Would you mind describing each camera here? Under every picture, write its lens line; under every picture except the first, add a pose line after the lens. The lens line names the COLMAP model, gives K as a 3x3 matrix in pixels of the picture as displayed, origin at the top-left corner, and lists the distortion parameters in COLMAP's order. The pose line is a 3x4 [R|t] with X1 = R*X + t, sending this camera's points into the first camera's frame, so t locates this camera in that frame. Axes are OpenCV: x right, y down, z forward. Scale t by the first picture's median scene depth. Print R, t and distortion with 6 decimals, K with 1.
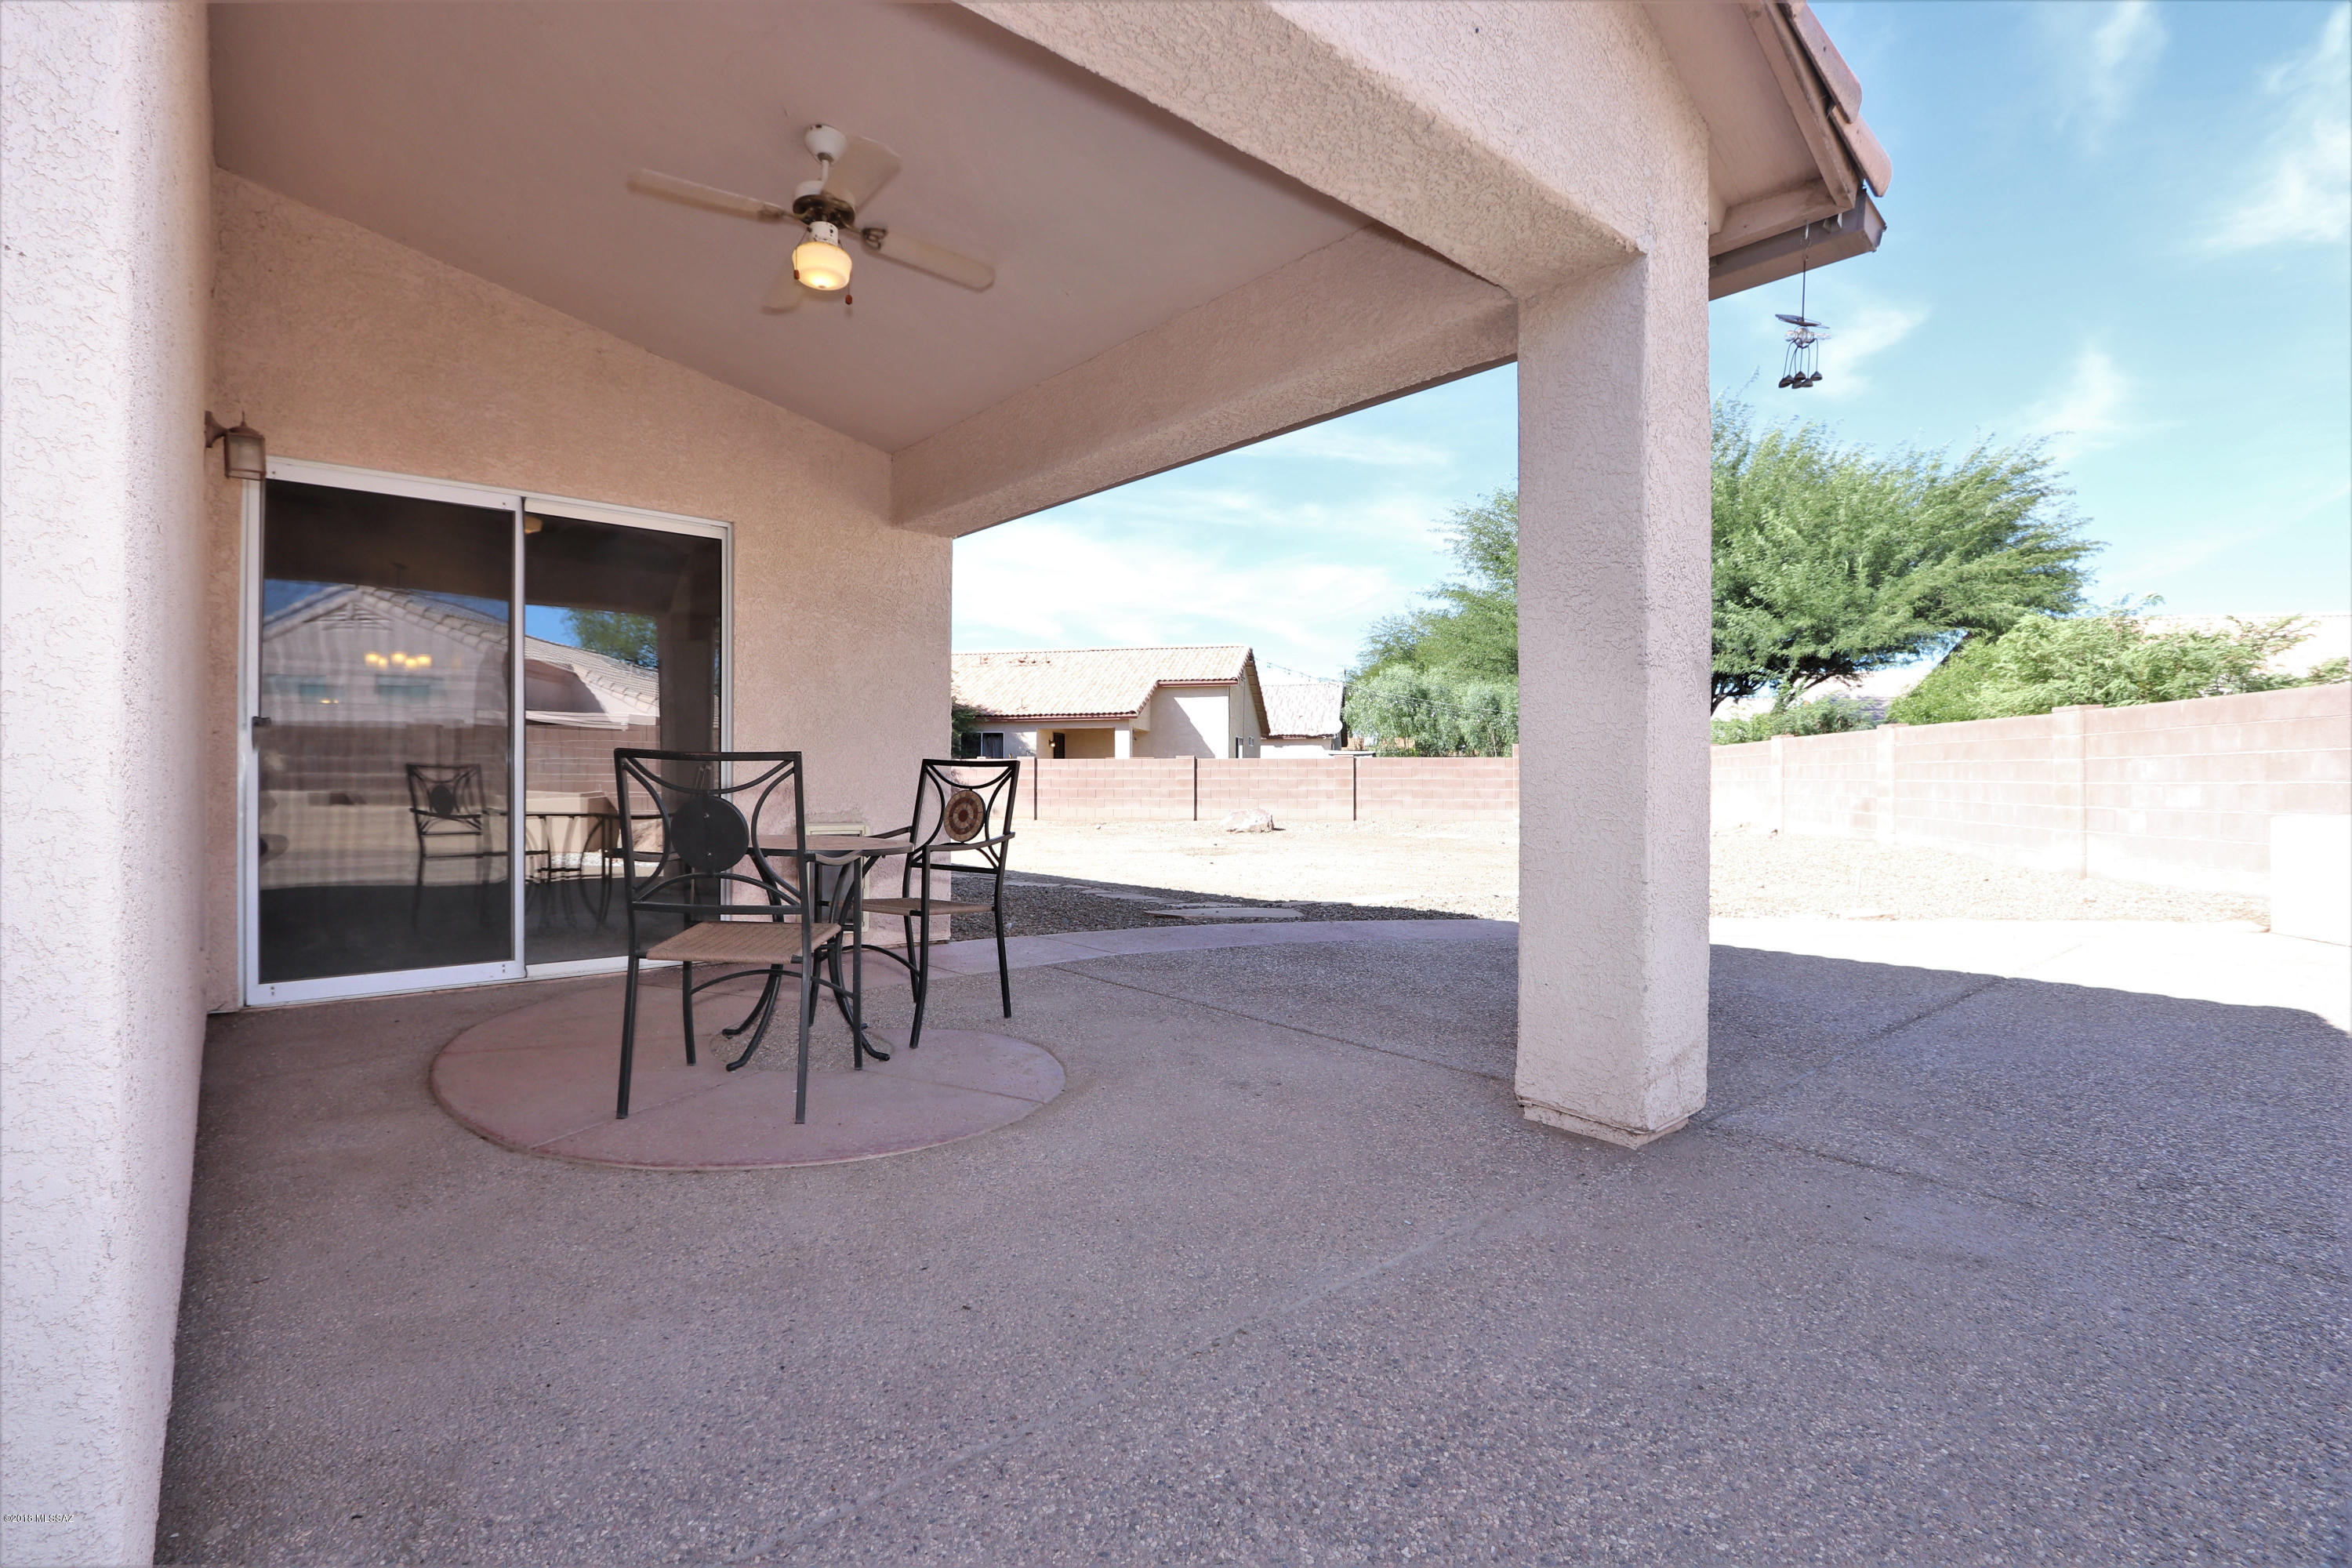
lens RADIAL K [[1114.4, 0, 1176.0], [0, 1114.4, 784.0], [0, 0, 1]] dist [-0.050268, 0.000050]
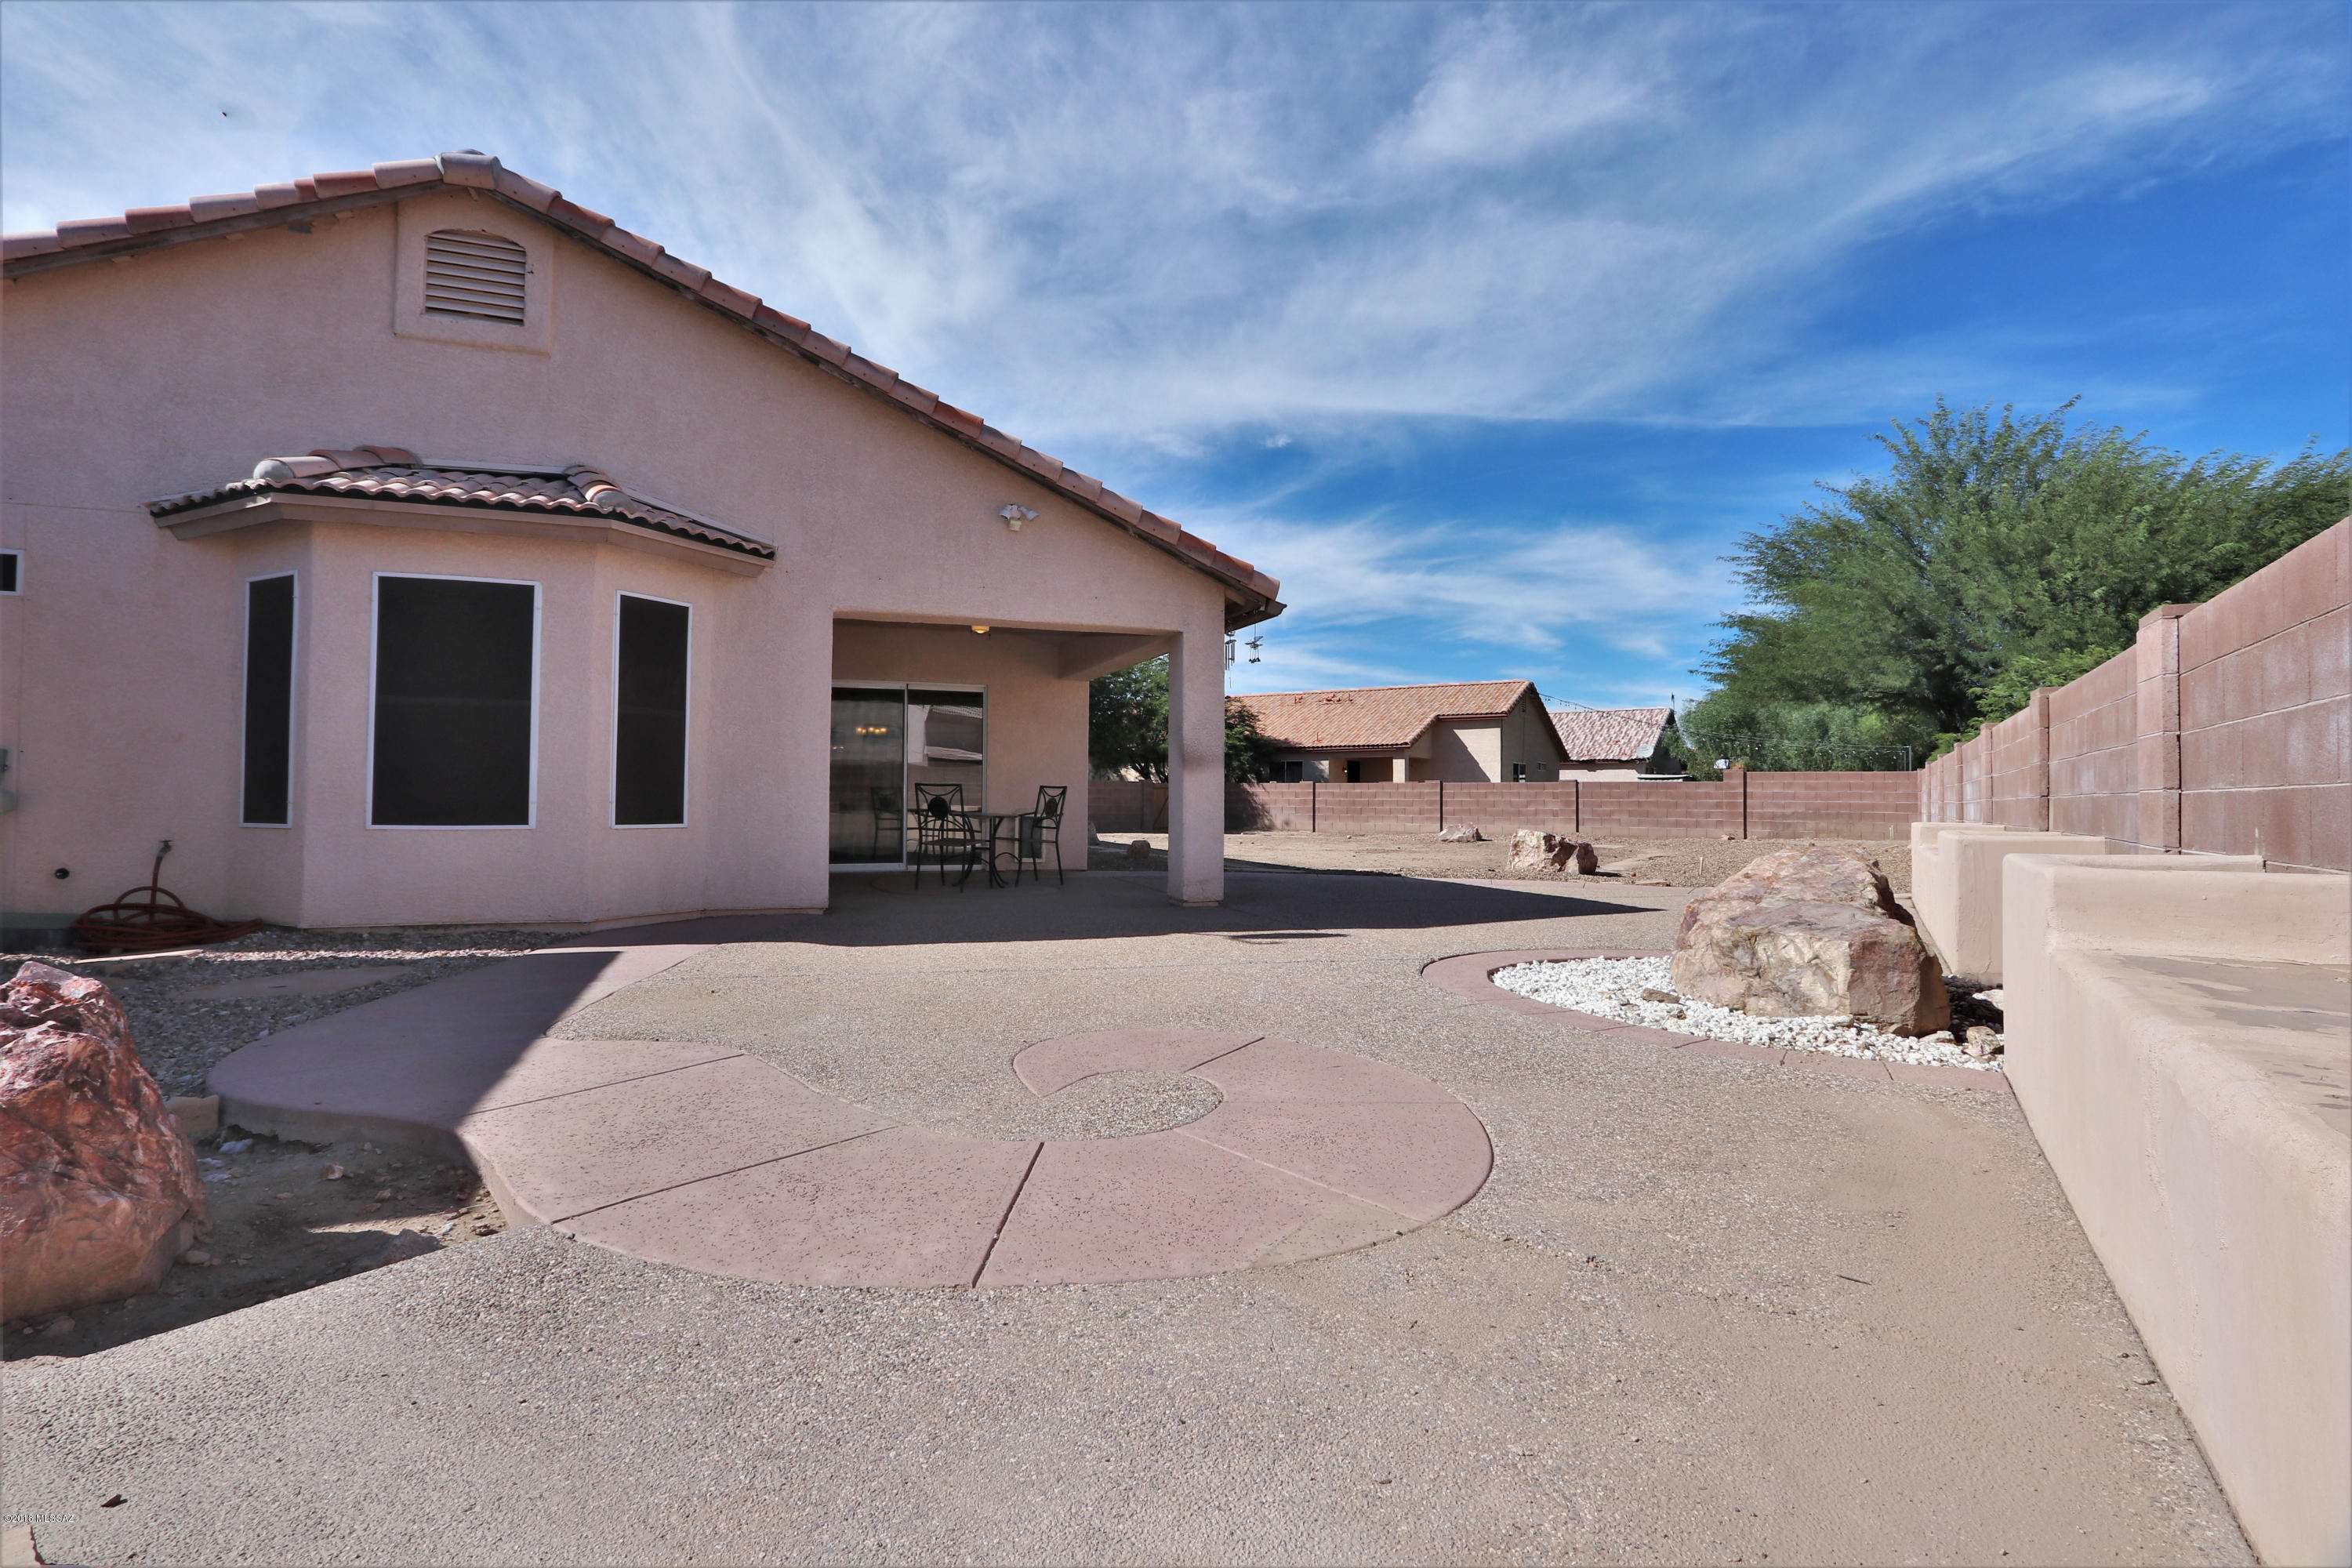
lens RADIAL K [[1092.2, 0, 1143.9], [0, 1092.2, 778.7], [0, 0, 1]] dist [-0.008974, 0.000275]
pose [[0.927607, -0.002739, -0.373548, 0.132900], [-0.006850, 0.999680, -0.024341, 0.003107], [0.373495, 0.025138, 0.927292, -0.178400]]
